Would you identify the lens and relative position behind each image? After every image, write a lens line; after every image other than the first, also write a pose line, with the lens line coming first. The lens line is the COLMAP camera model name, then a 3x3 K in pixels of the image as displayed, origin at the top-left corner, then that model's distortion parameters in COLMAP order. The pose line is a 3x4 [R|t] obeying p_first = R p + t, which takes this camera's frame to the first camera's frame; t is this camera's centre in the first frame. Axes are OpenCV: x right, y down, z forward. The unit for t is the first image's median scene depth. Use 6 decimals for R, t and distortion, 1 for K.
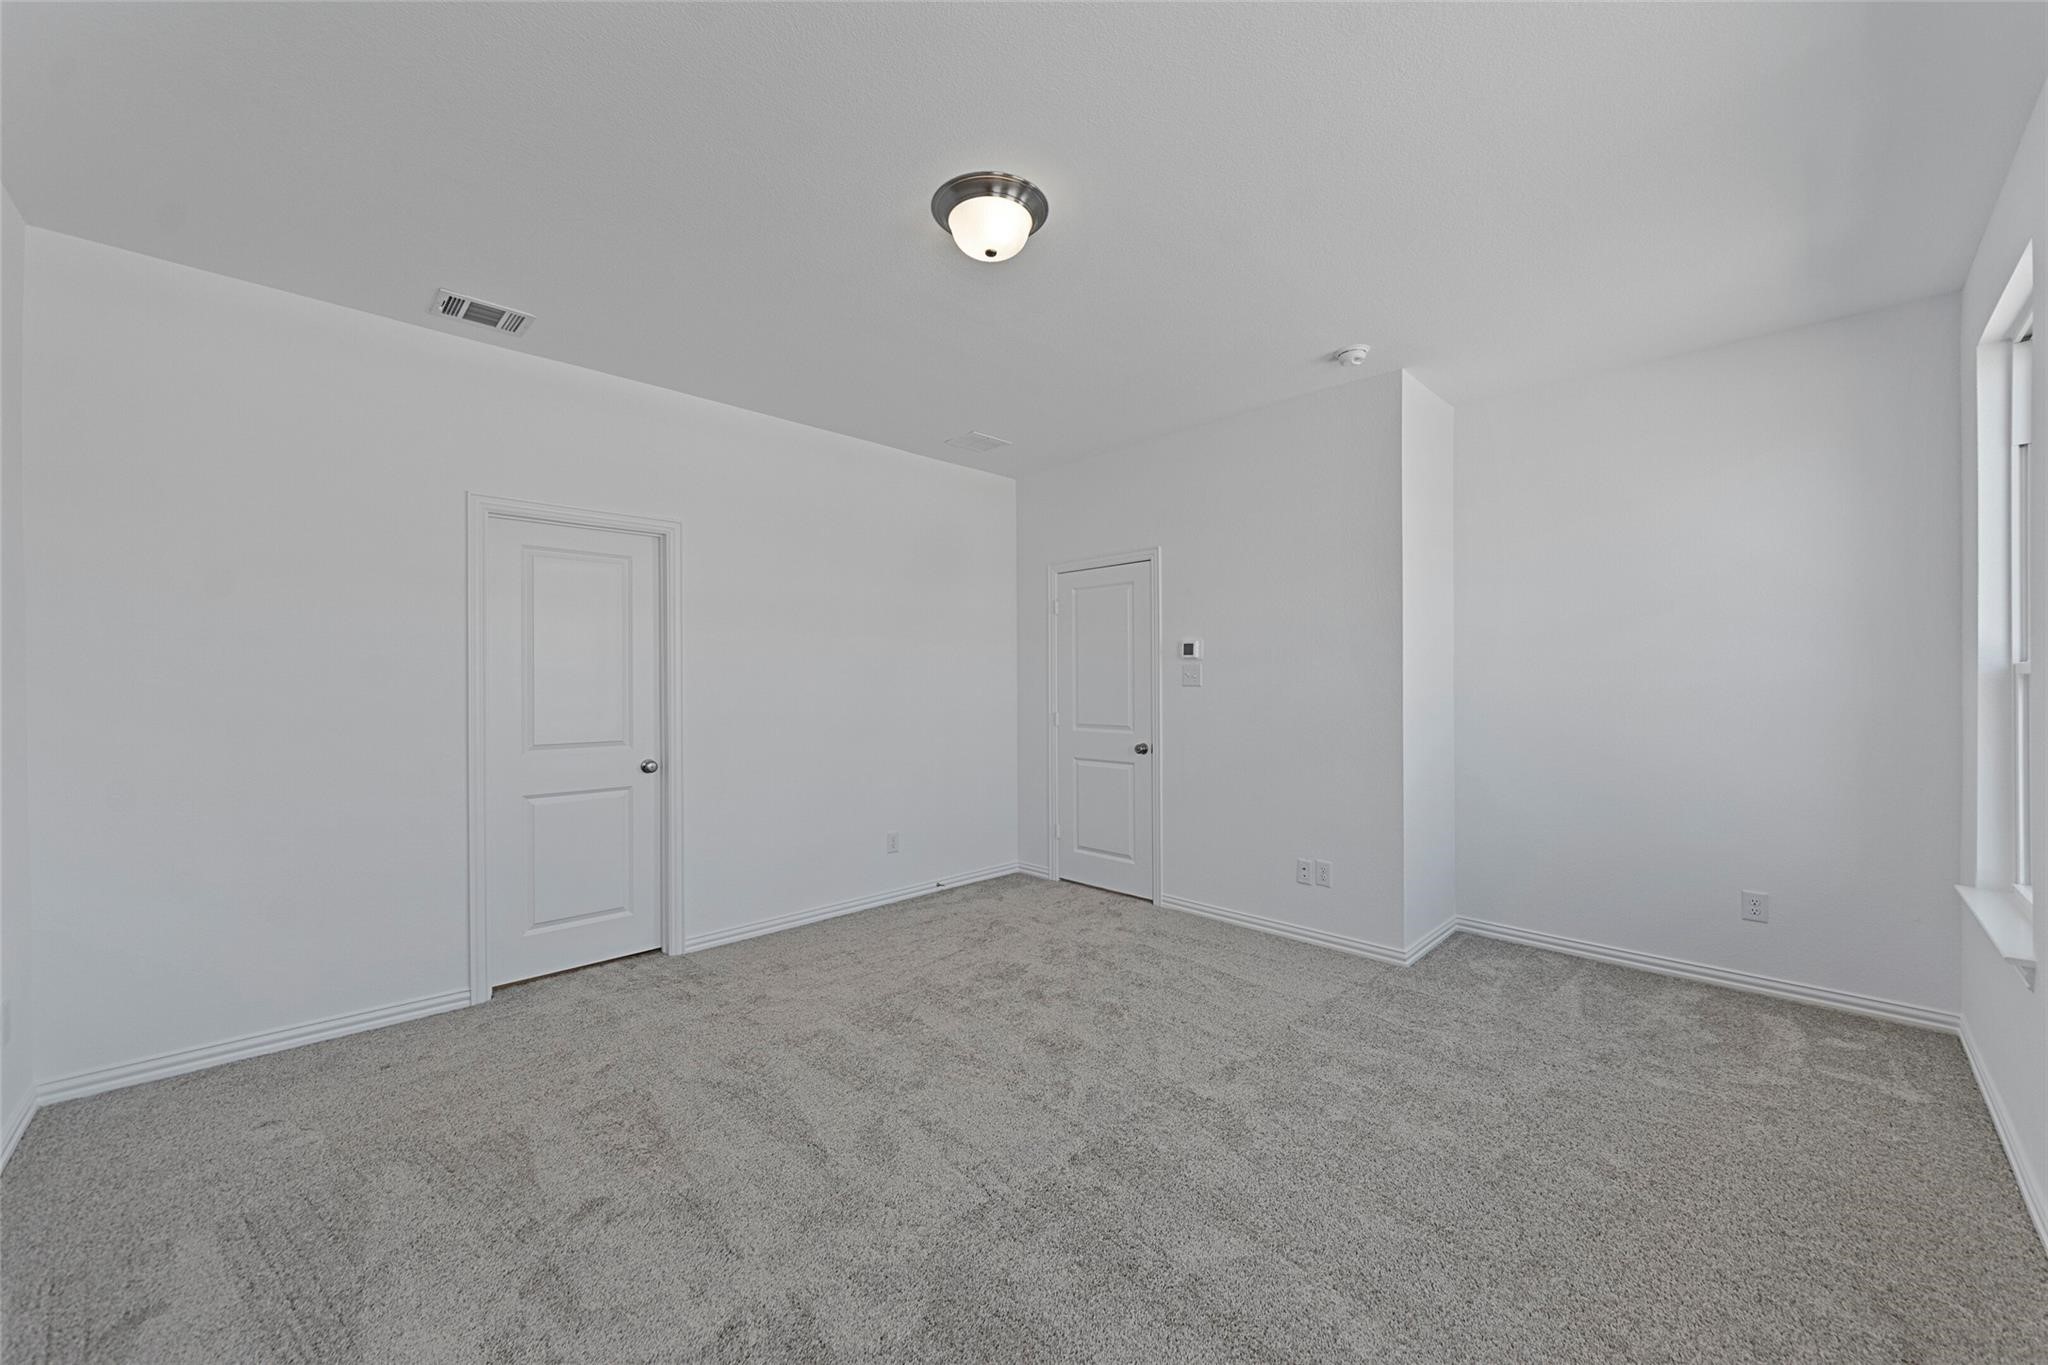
lens RADIAL K [[796.0, 0, 1024.0], [0, 796.0, 682.5], [0, 0, 1]] dist [0.007151, -0.006998]
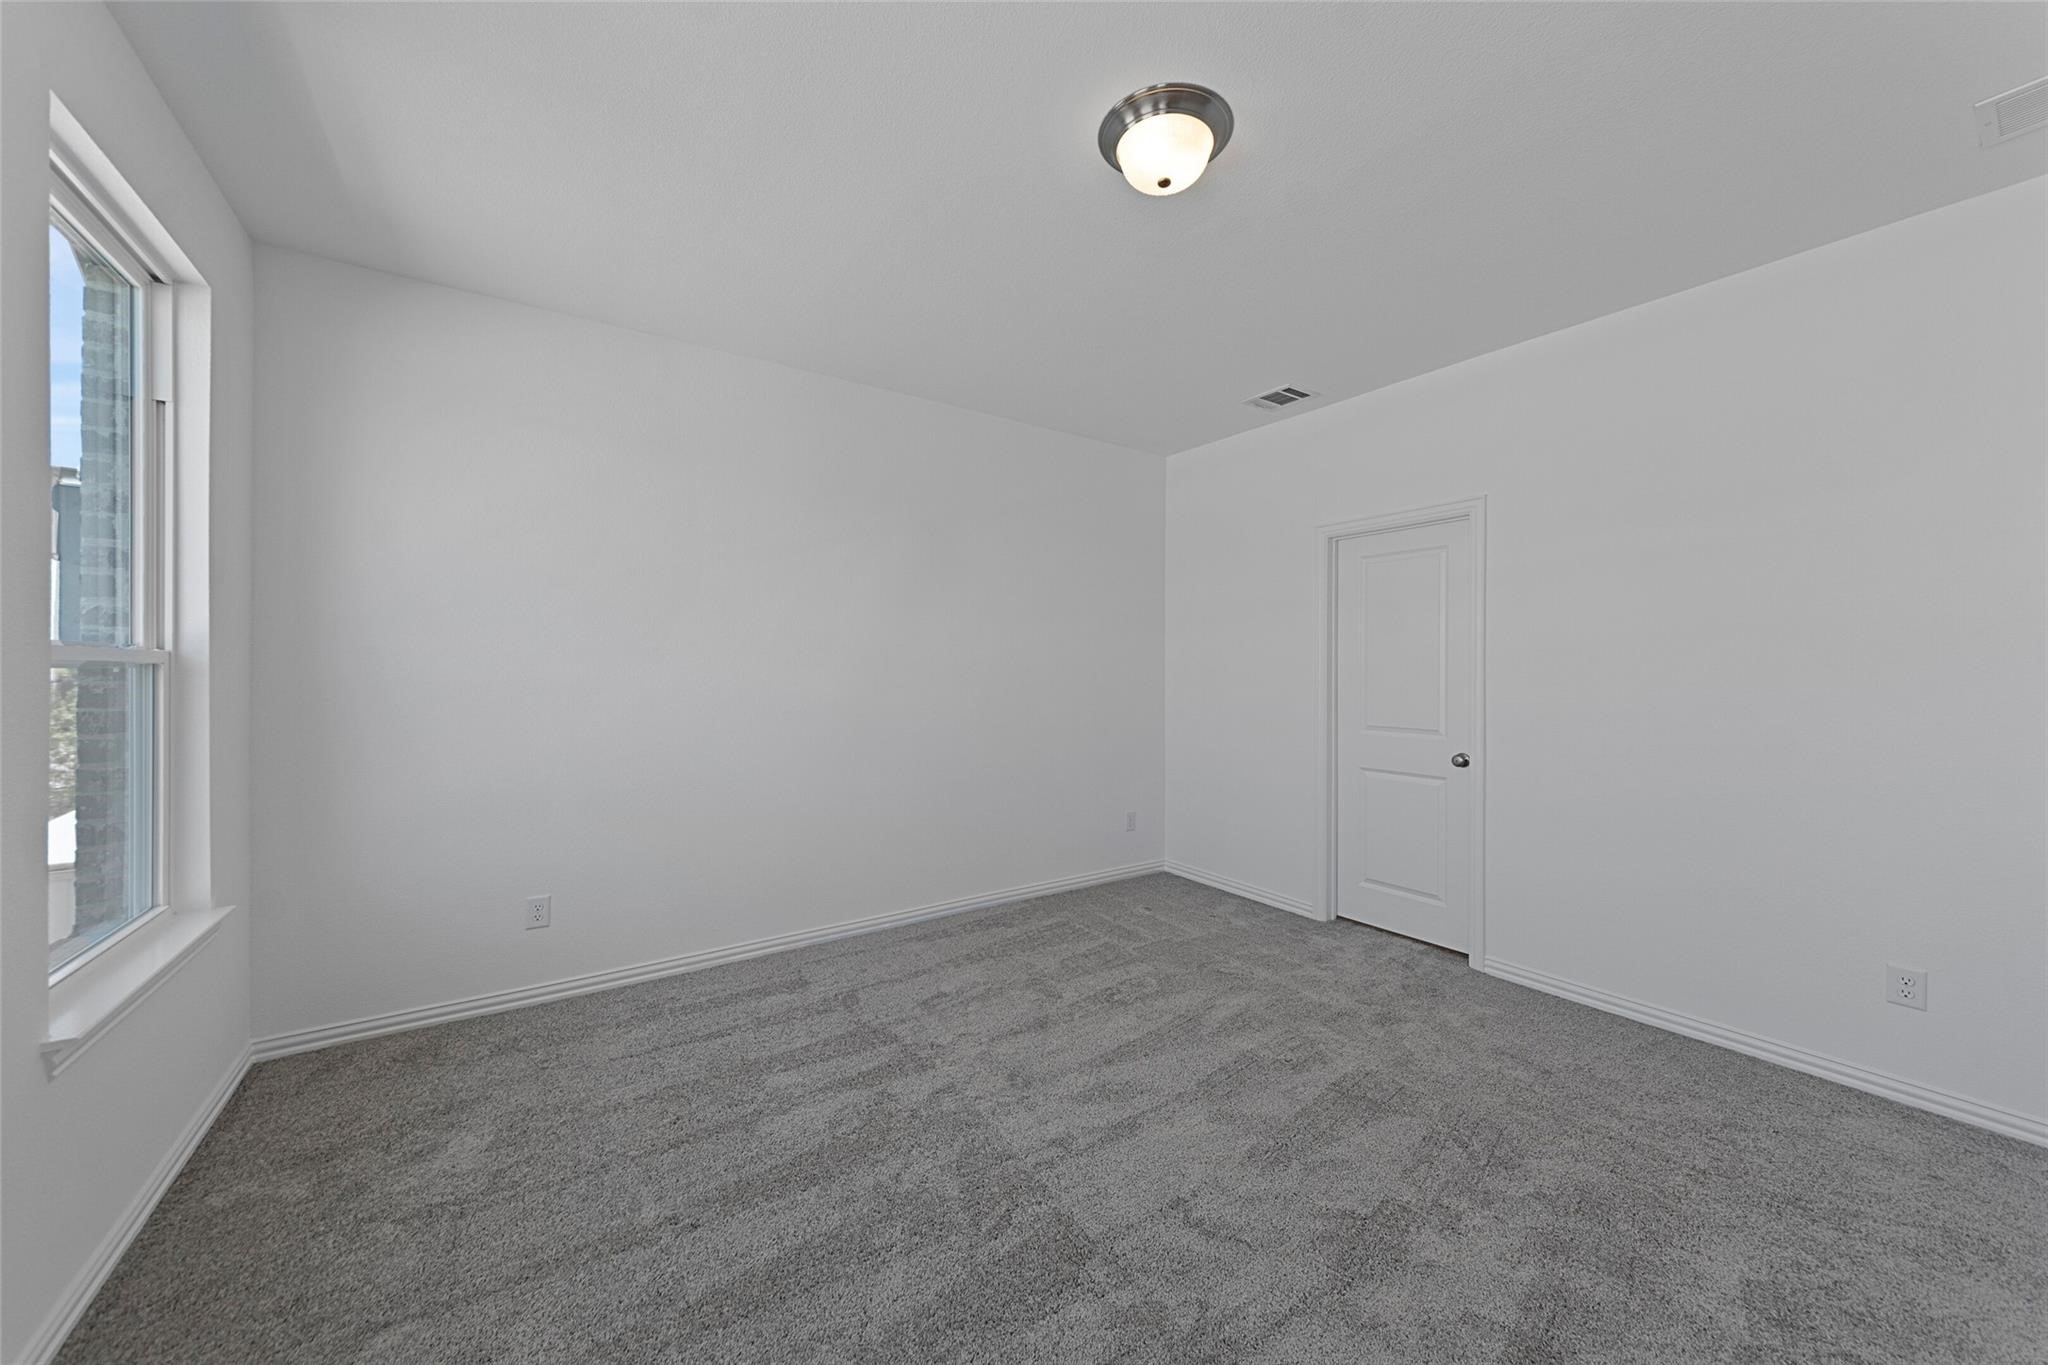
lens RADIAL K [[759.6, 0, 1028.5], [0, 759.6, 672.1], [0, 0, 1]] dist [-0.000093, -0.000051]
pose [[-0.195401, 0.004412, -0.980714, 0.619131], [-0.005356, 0.999970, 0.005566, -0.004163], [0.980709, 0.006340, -0.195371, 0.781664]]
